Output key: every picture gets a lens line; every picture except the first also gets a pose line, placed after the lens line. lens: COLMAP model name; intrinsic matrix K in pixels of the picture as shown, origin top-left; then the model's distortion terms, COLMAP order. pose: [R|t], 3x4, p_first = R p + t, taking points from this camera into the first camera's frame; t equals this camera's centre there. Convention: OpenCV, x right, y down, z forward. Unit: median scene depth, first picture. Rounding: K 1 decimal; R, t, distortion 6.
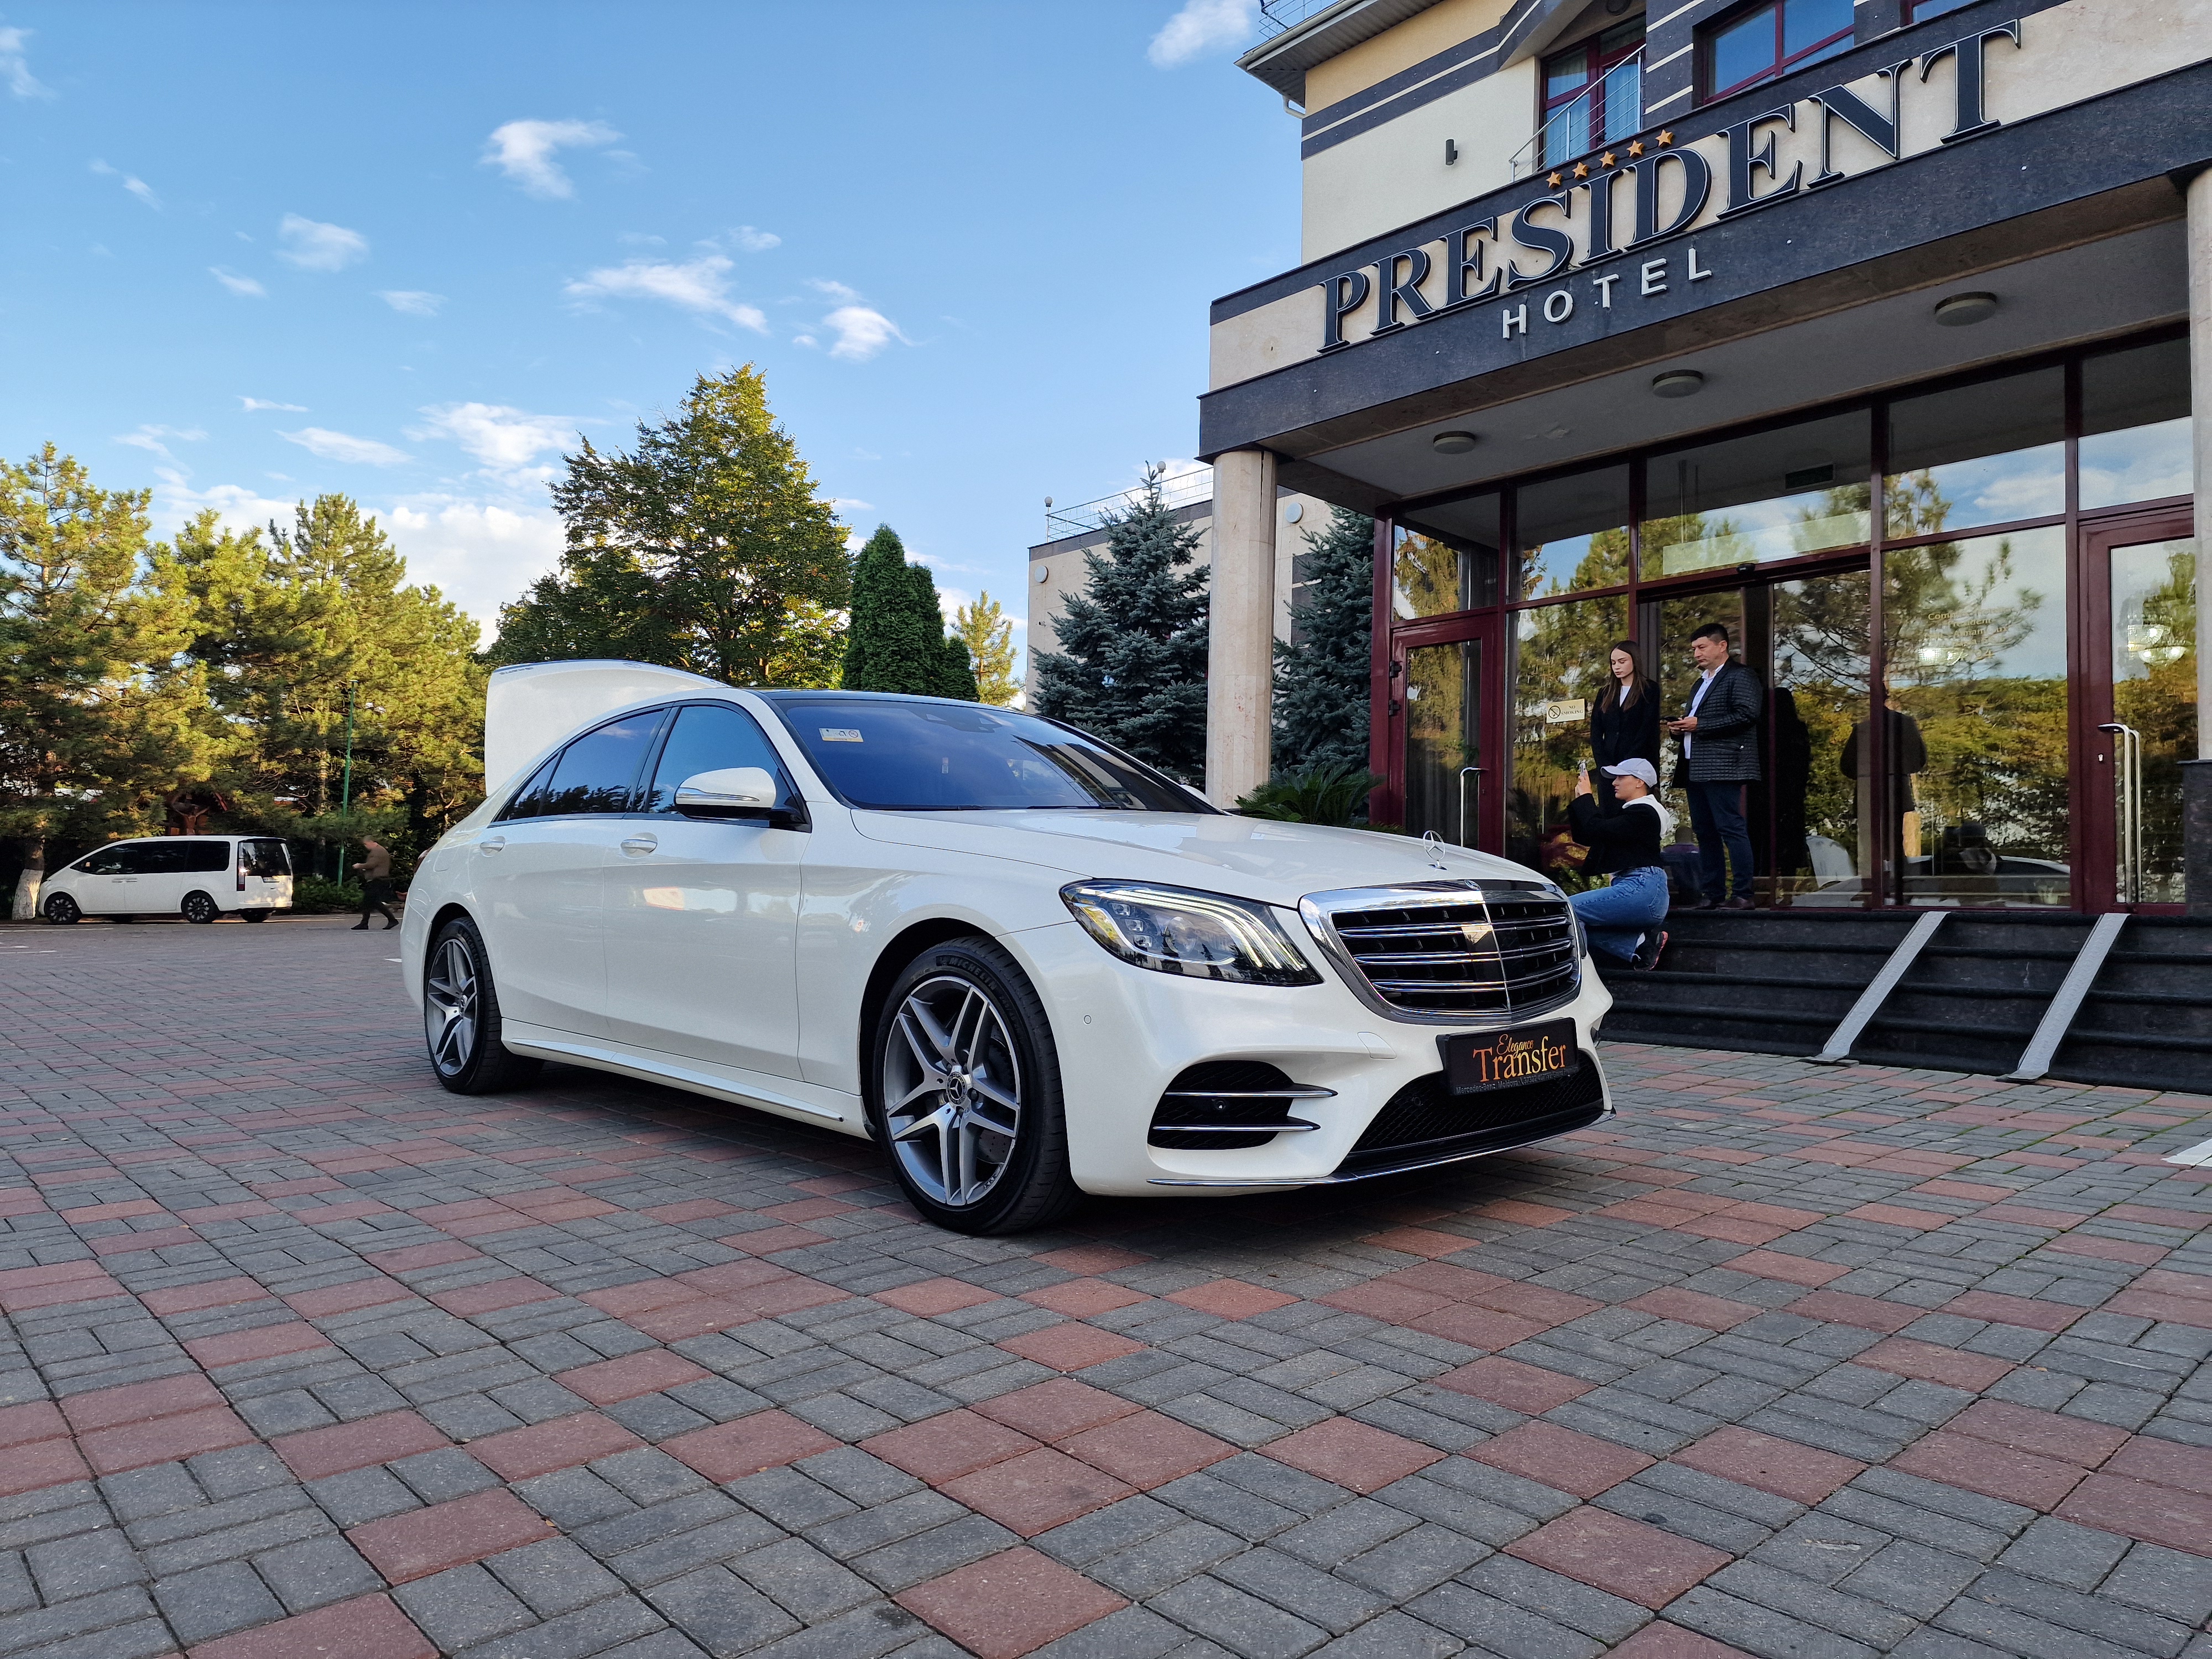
lens RADIAL K [[1465.9, 0, 1035.0], [0, 1465.9, 878.9], [0, 0, 1]] dist [-0.009181, -0.007473]
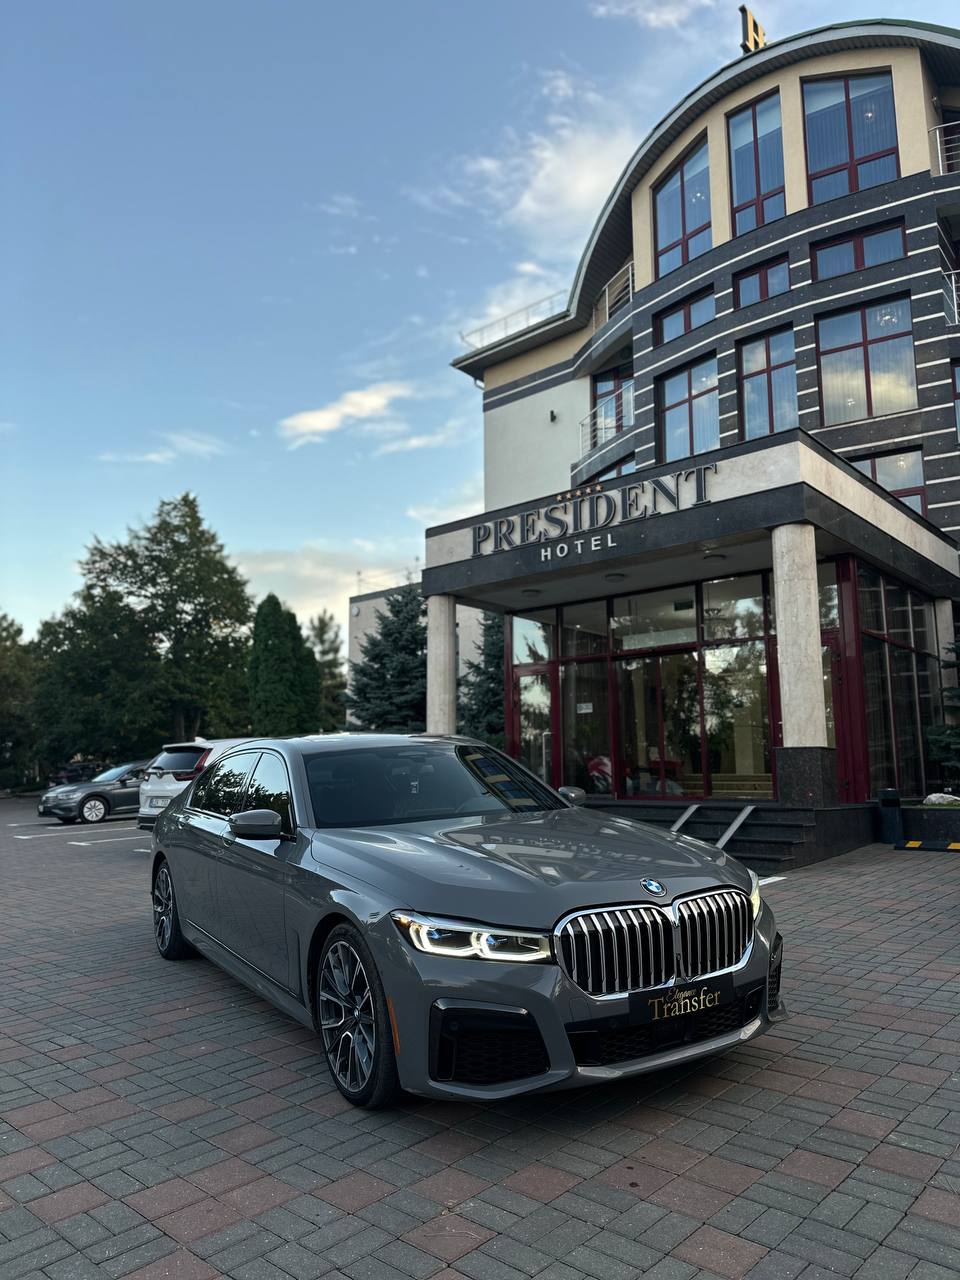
lens RADIAL K [[864.7, 0, 476.0], [0, 864.7, 657.9], [0, 0, 1]] dist [0.047784, -0.037821]
pose [[0.990545, -0.010269, 0.136804, 0.013780], [0.026191, 0.993009, -0.115098, -0.042421], [-0.134666, 0.117593, 0.983889, -0.299743]]
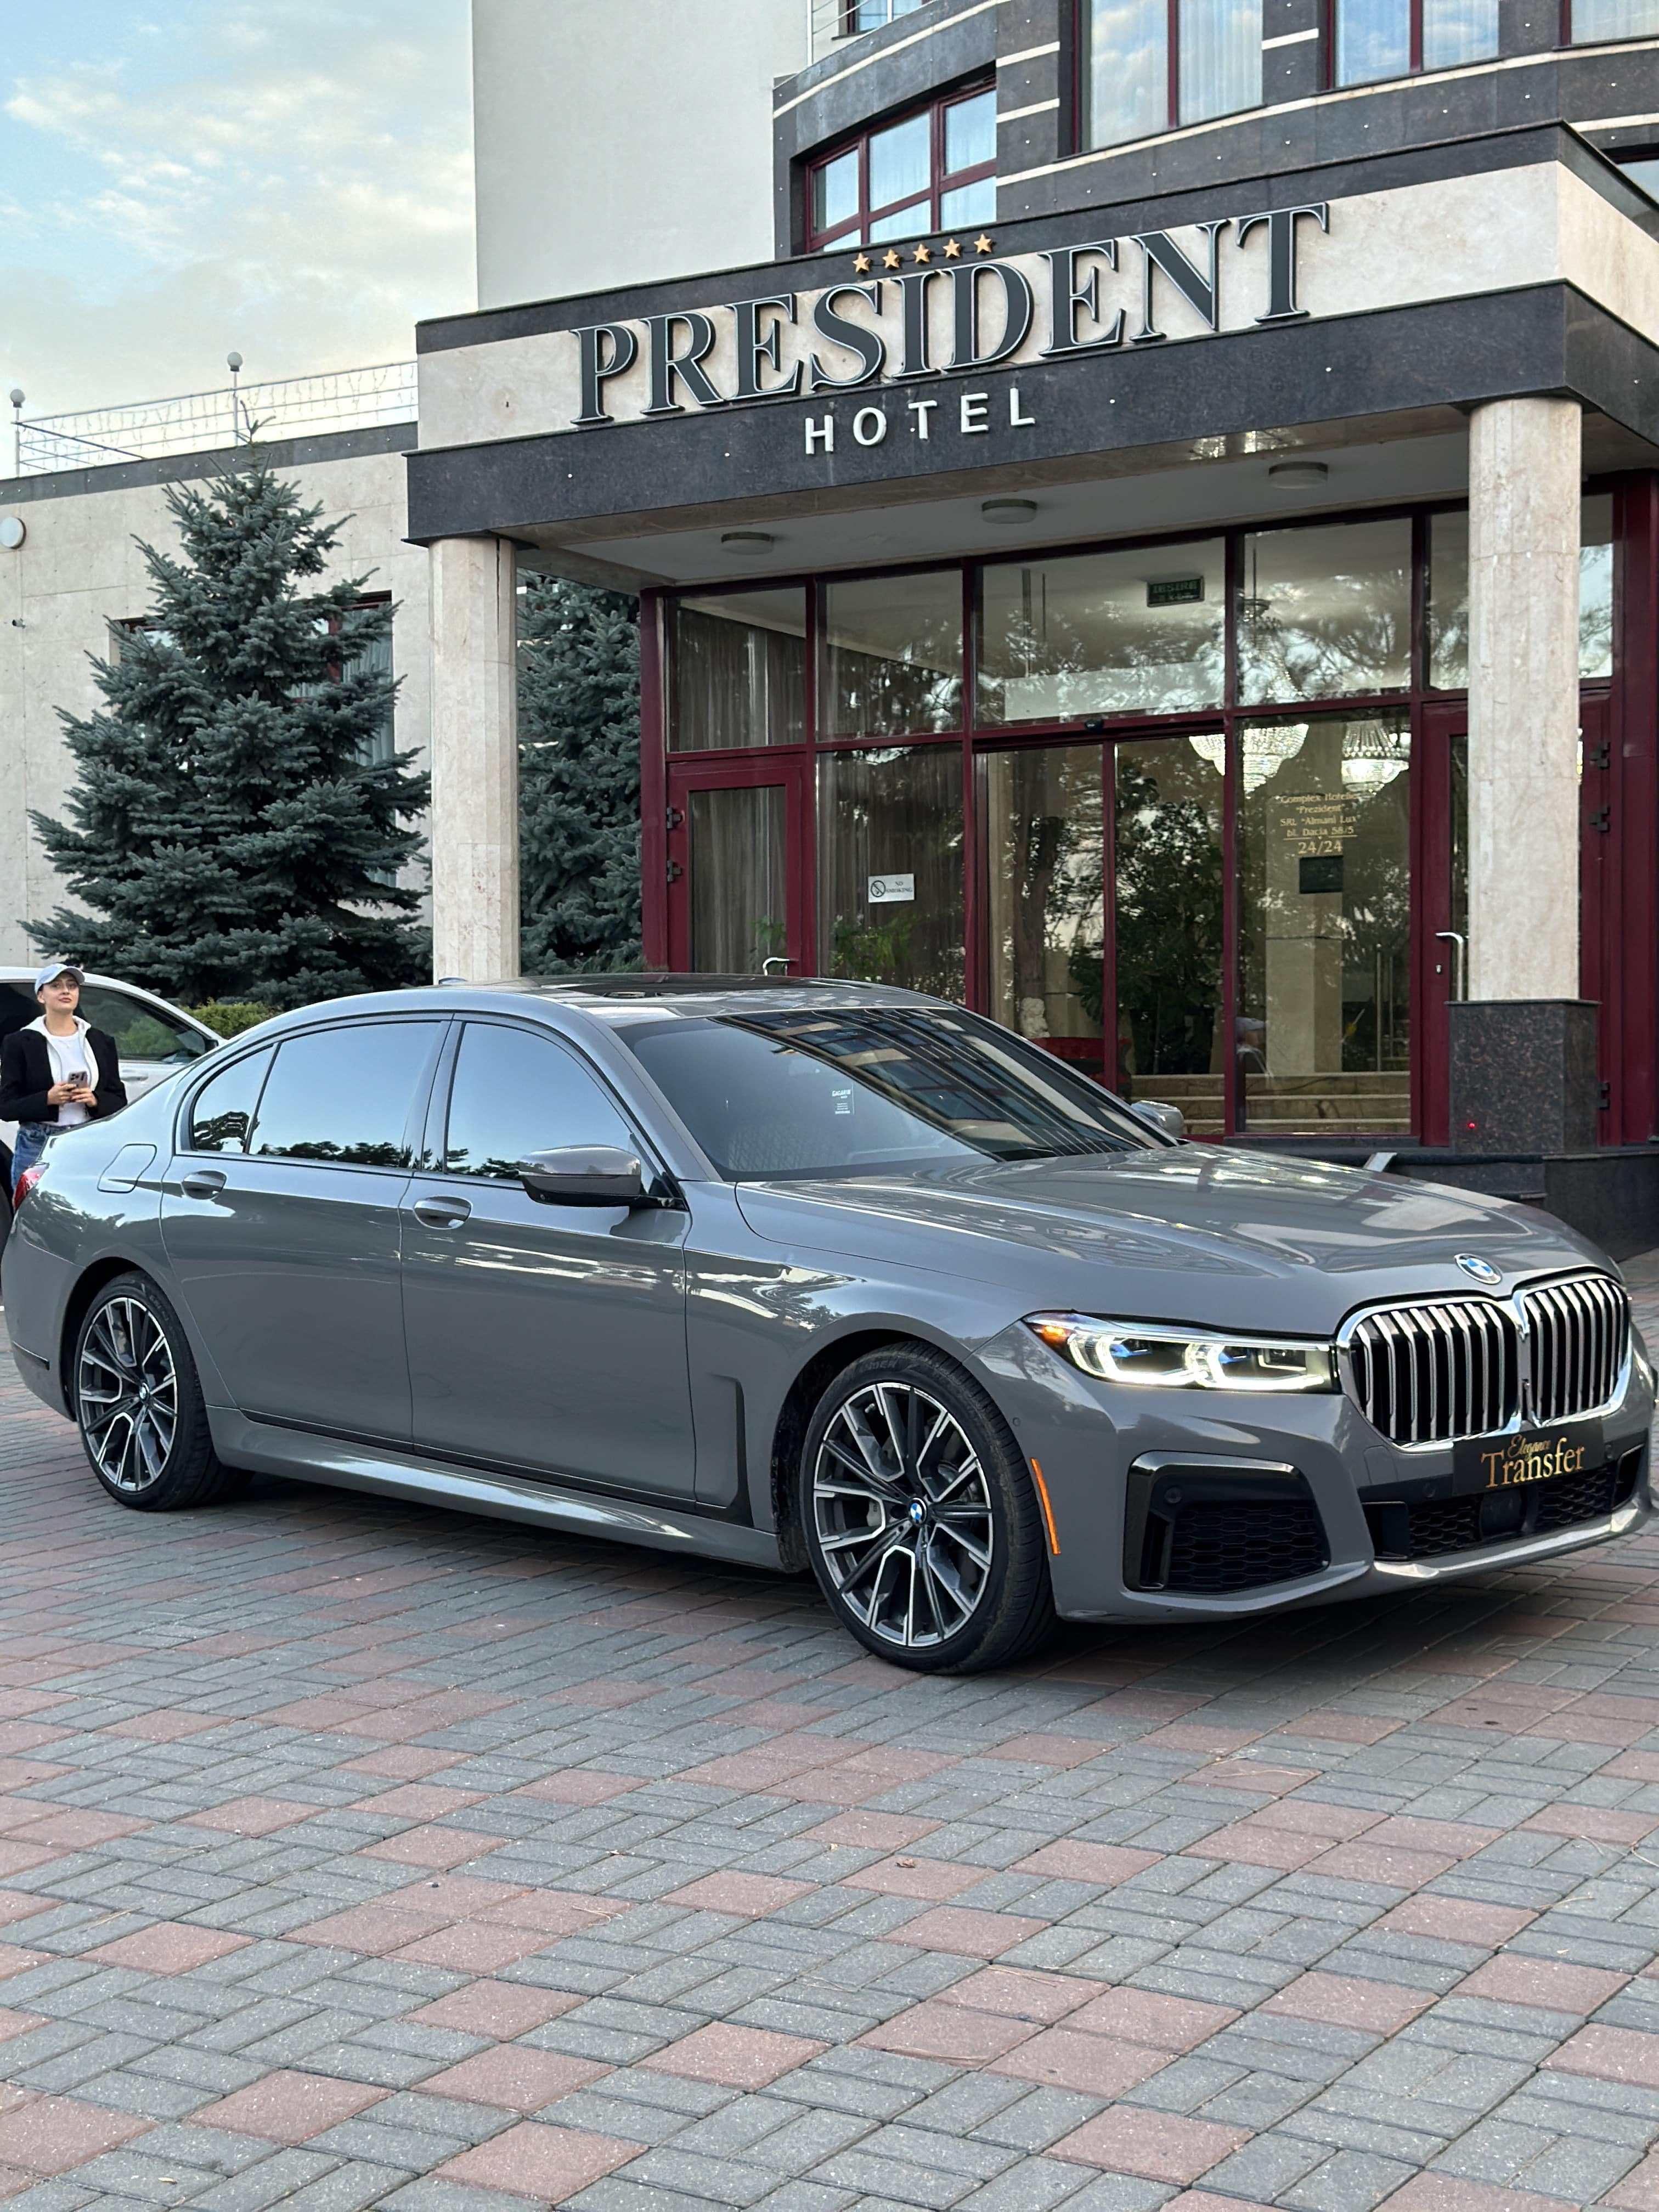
lens RADIAL K [[2906.4, 0, 899.3], [0, 2906.4, 1133.0], [0, 0, 1]] dist [0.130526, 0.000000]
pose [[0.943319, -0.036090, 0.329919, -0.151050], [0.024256, 0.998909, 0.039916, -0.046178], [-0.330999, -0.029651, 0.943165, -0.467905]]
